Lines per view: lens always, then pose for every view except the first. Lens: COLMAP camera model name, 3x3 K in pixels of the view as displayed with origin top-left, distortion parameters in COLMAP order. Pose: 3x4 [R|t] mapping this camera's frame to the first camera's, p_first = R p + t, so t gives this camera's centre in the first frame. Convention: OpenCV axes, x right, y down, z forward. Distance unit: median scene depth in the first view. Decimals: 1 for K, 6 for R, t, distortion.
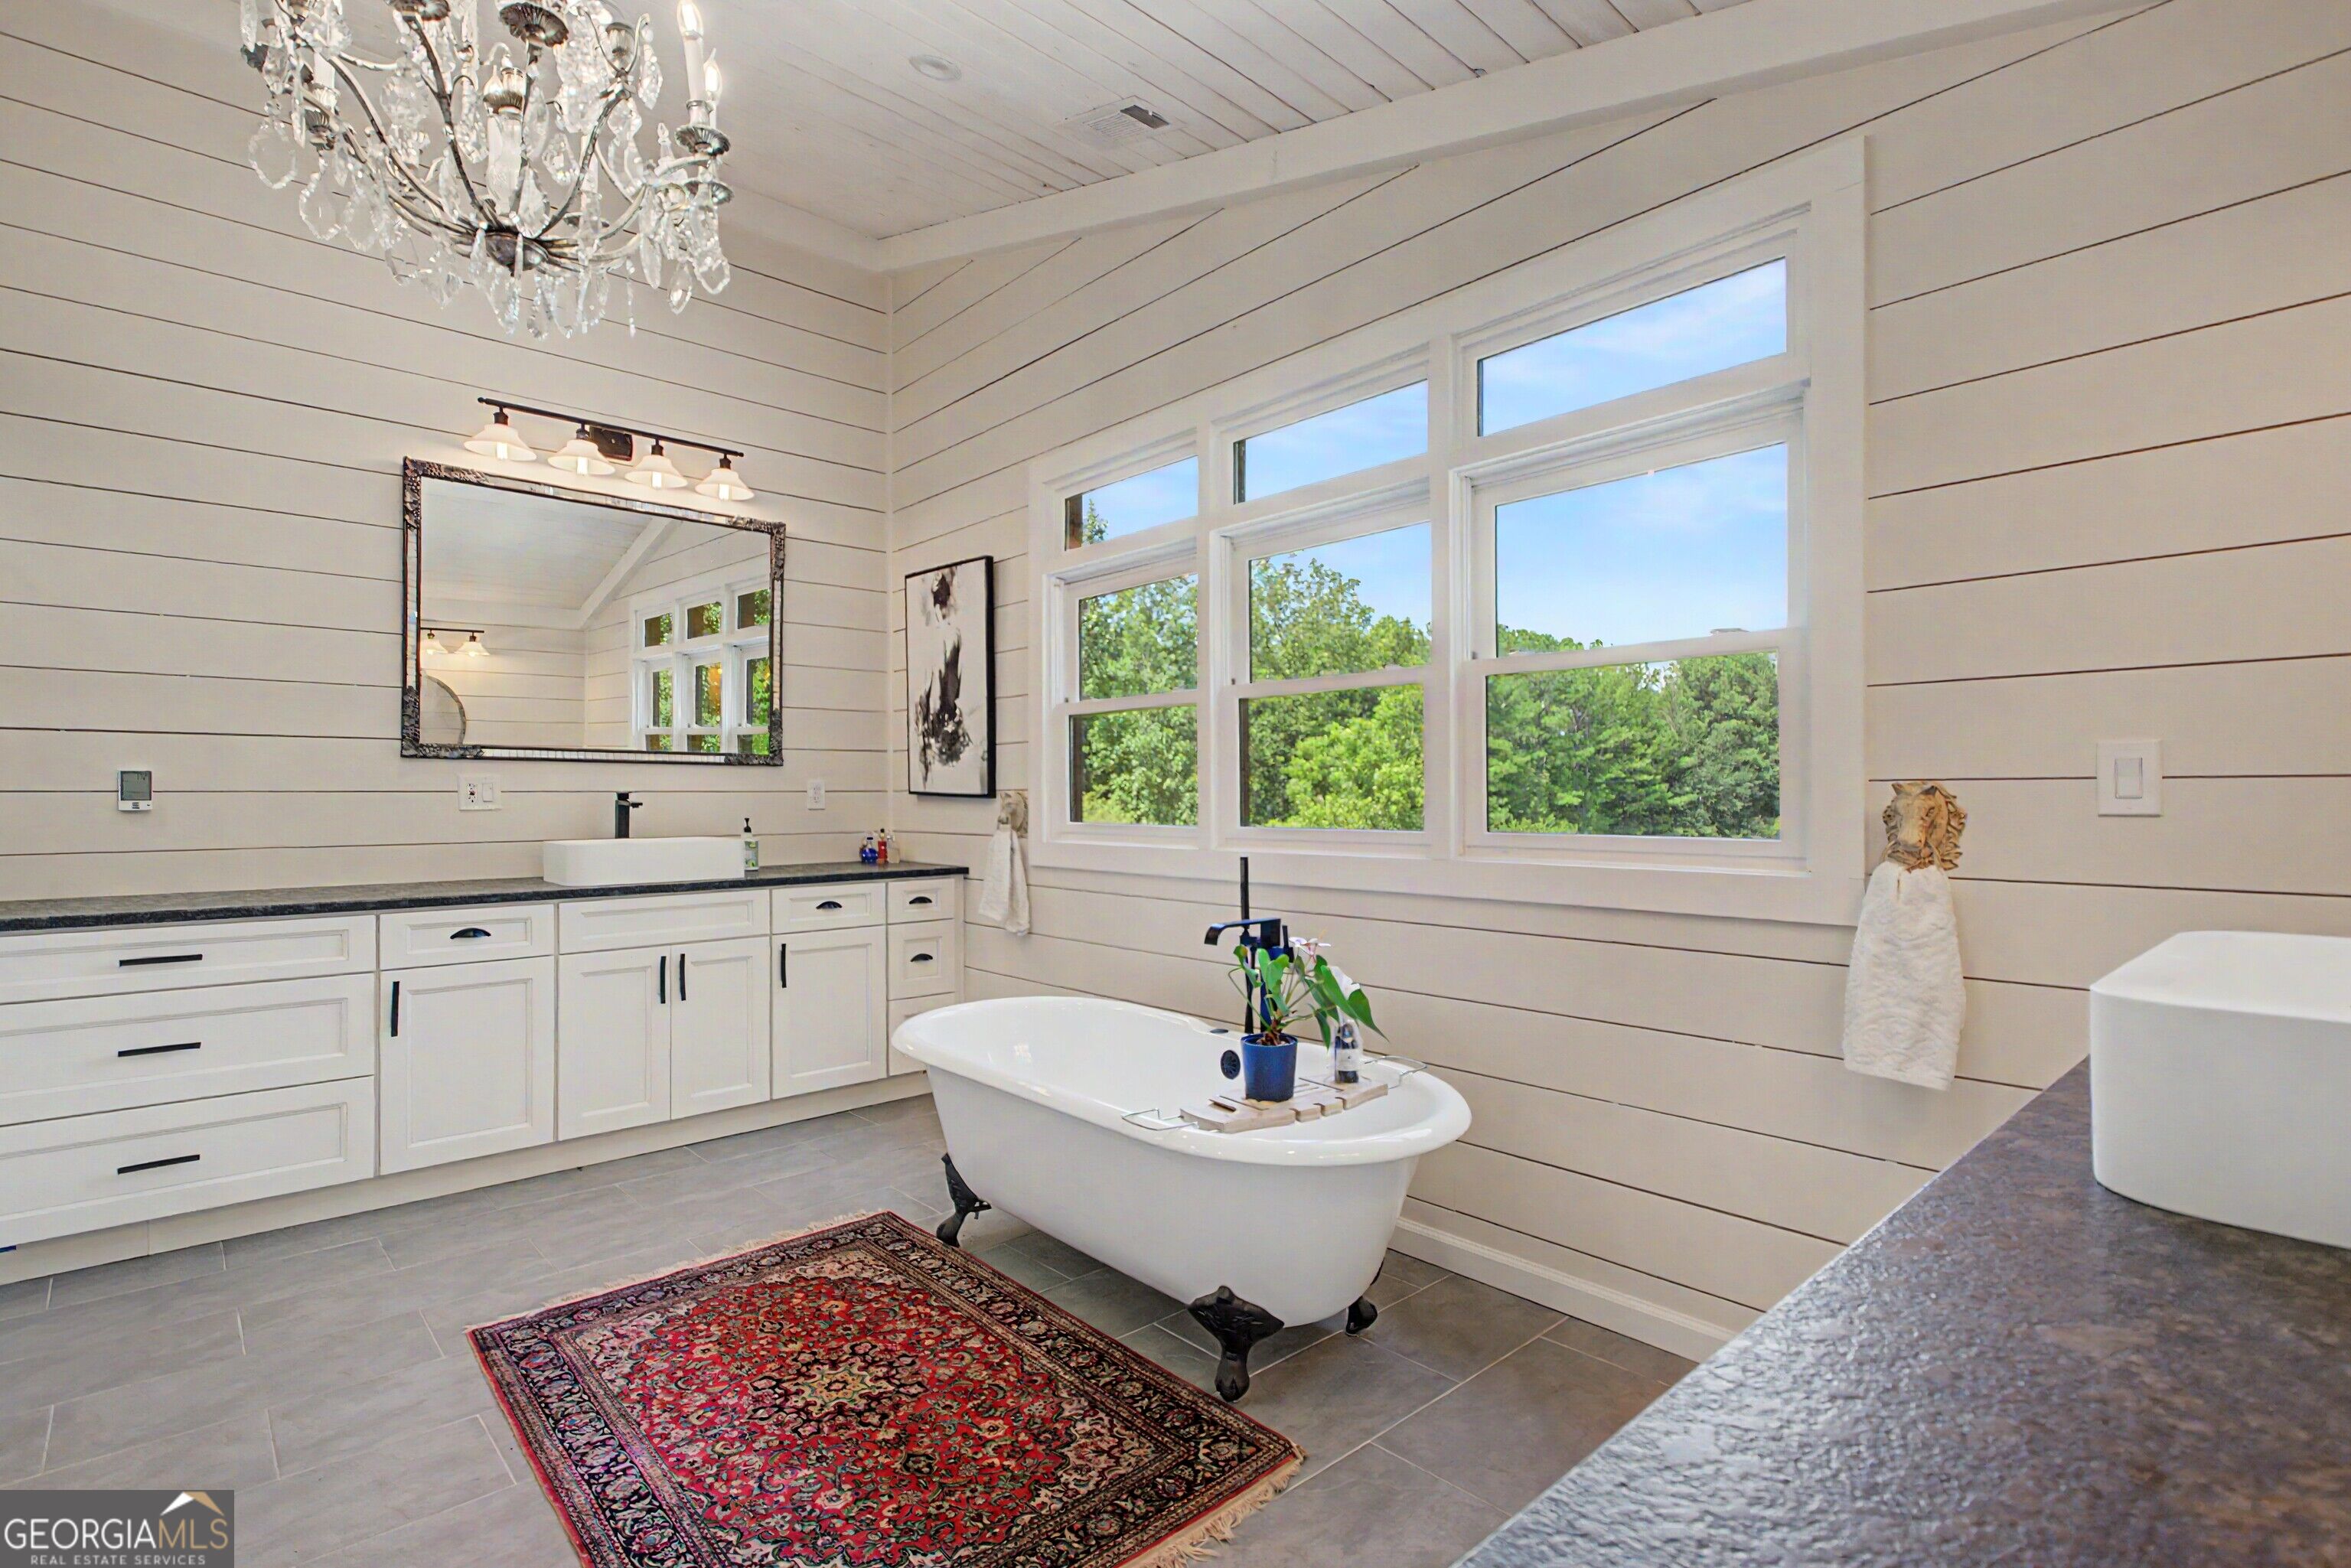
lens RADIAL K [[1103.8, 0, 1196.2], [0, 1103.8, 782.1], [0, 0, 1]] dist [0.007987, 0.000840]
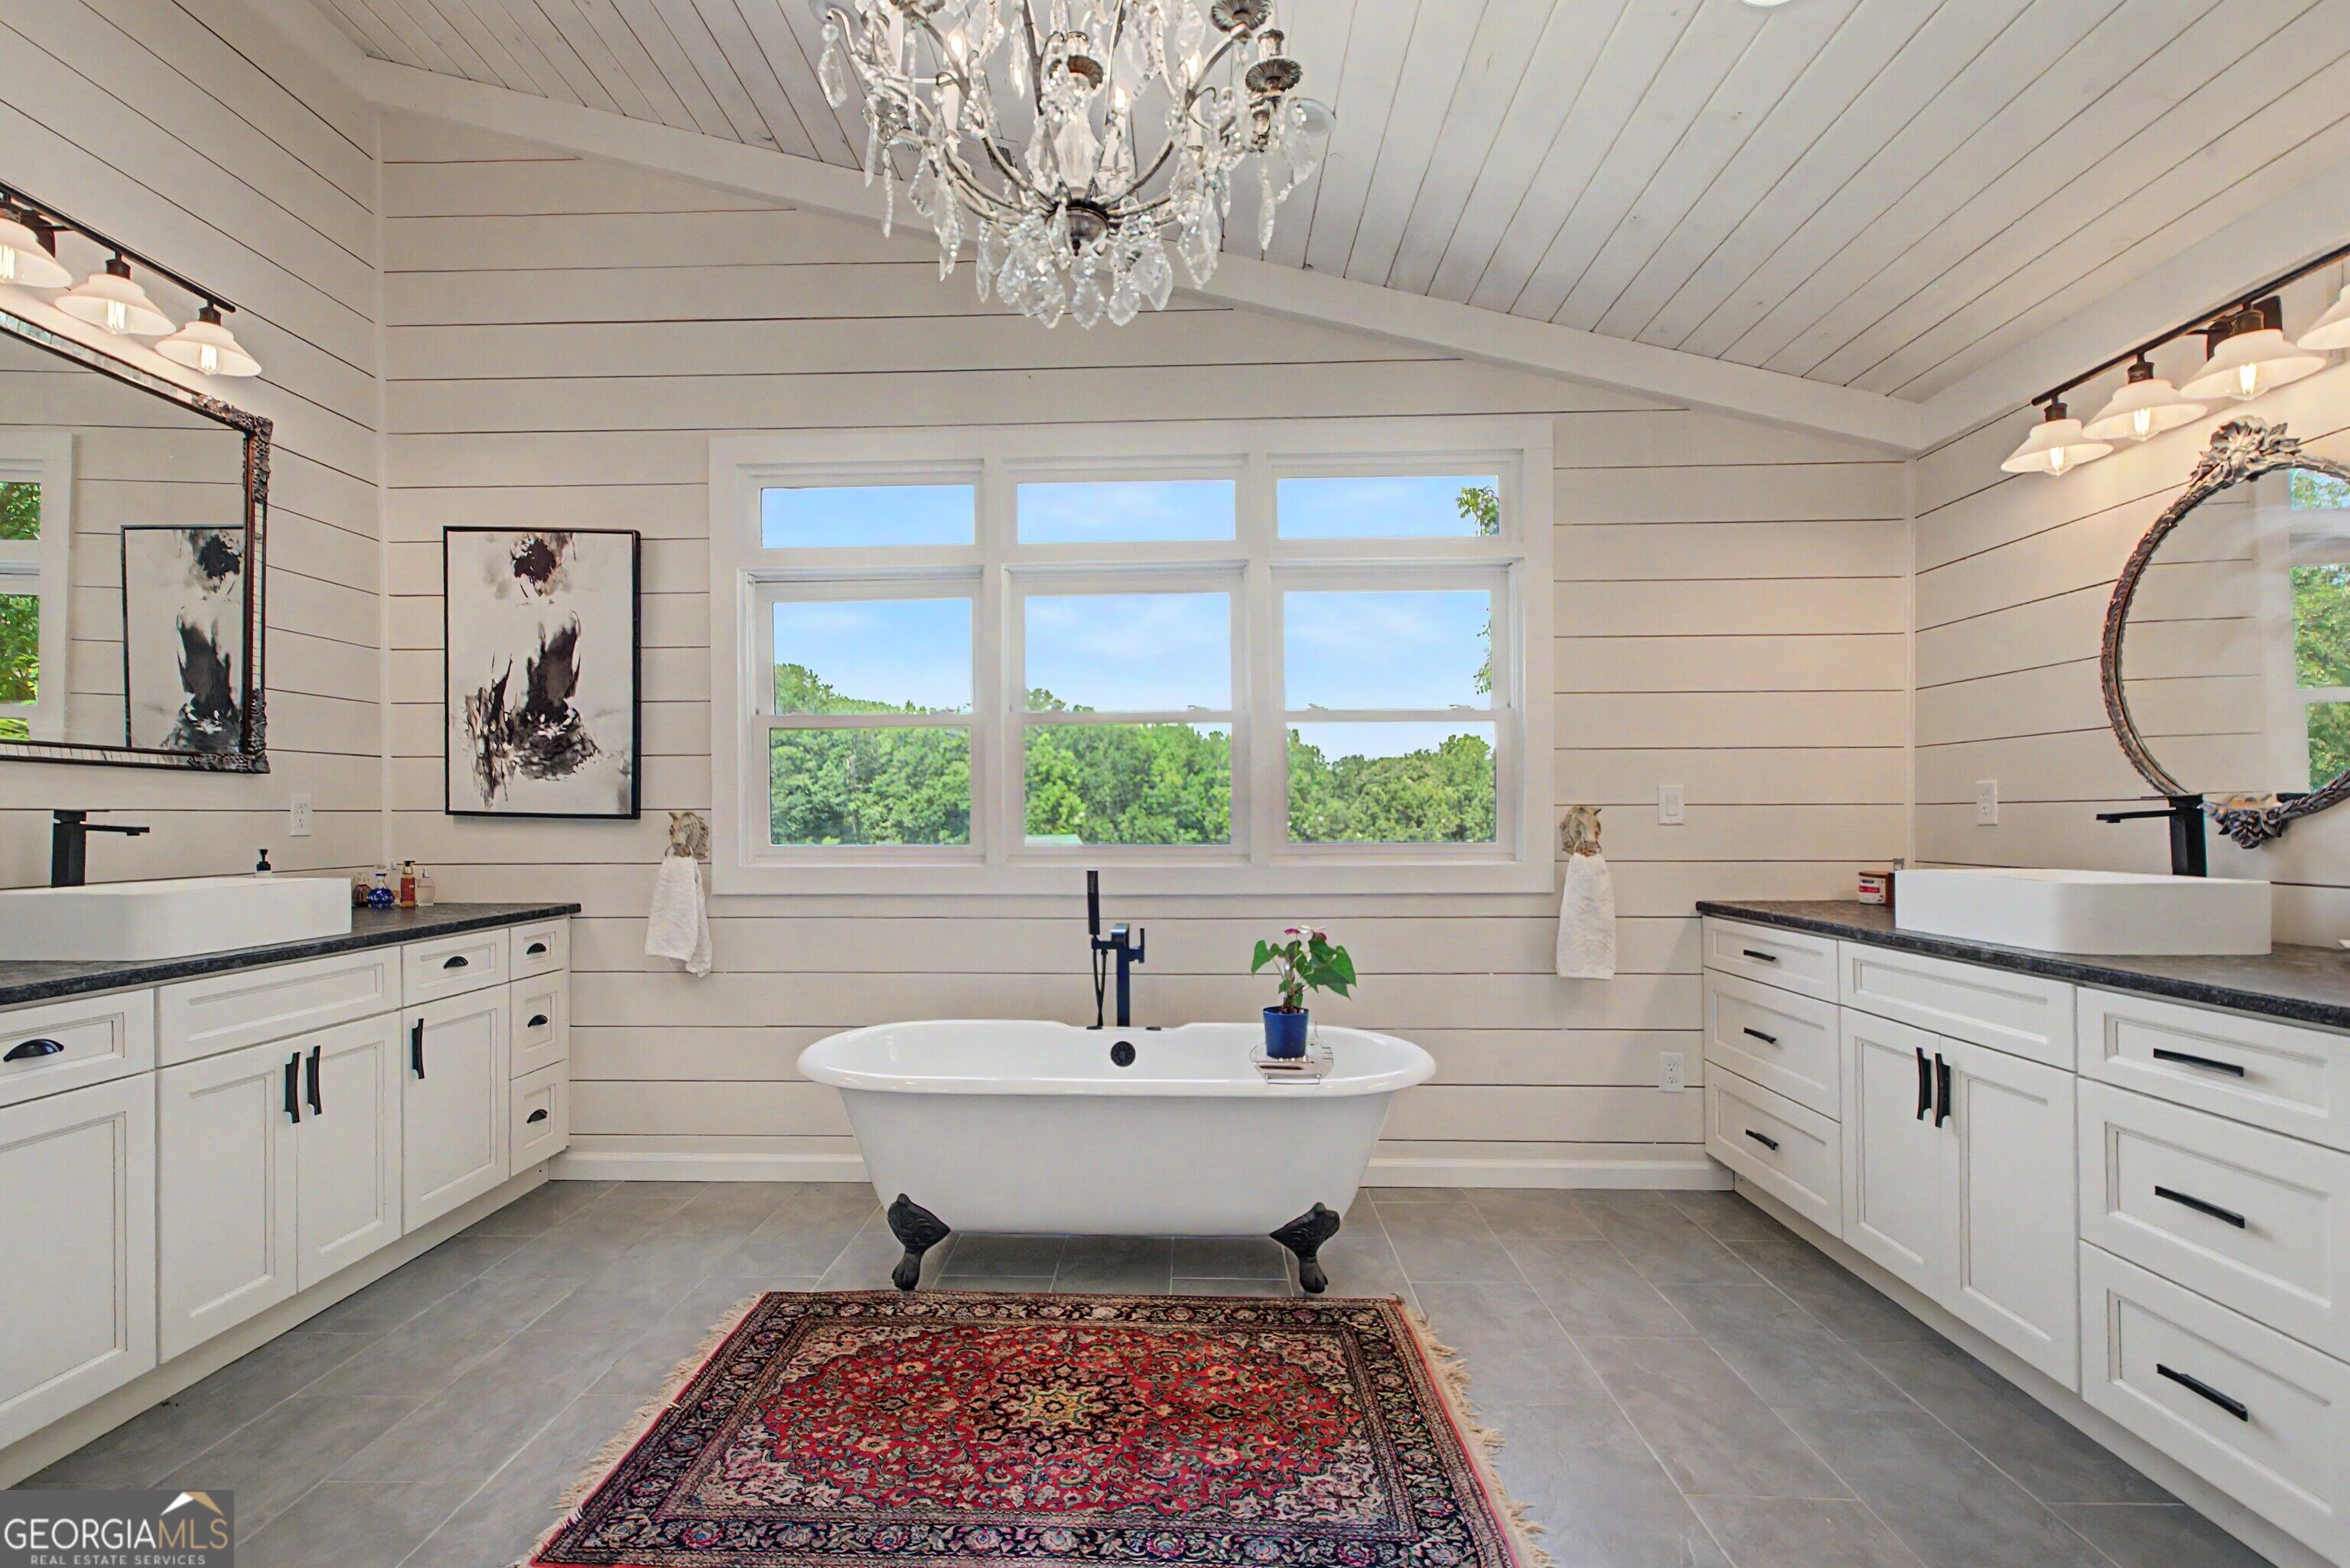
lens RADIAL K [[1103.3, 0, 1174.9], [0, 1103.3, 809.8], [0, 0, 1]] dist [0.007987, 0.000840]
pose [[0.702314, 0.003393, 0.711859, -0.497140], [-0.006526, 0.999977, 0.001672, 0.003077], [-0.711837, -0.005820, 0.702321, 0.117876]]
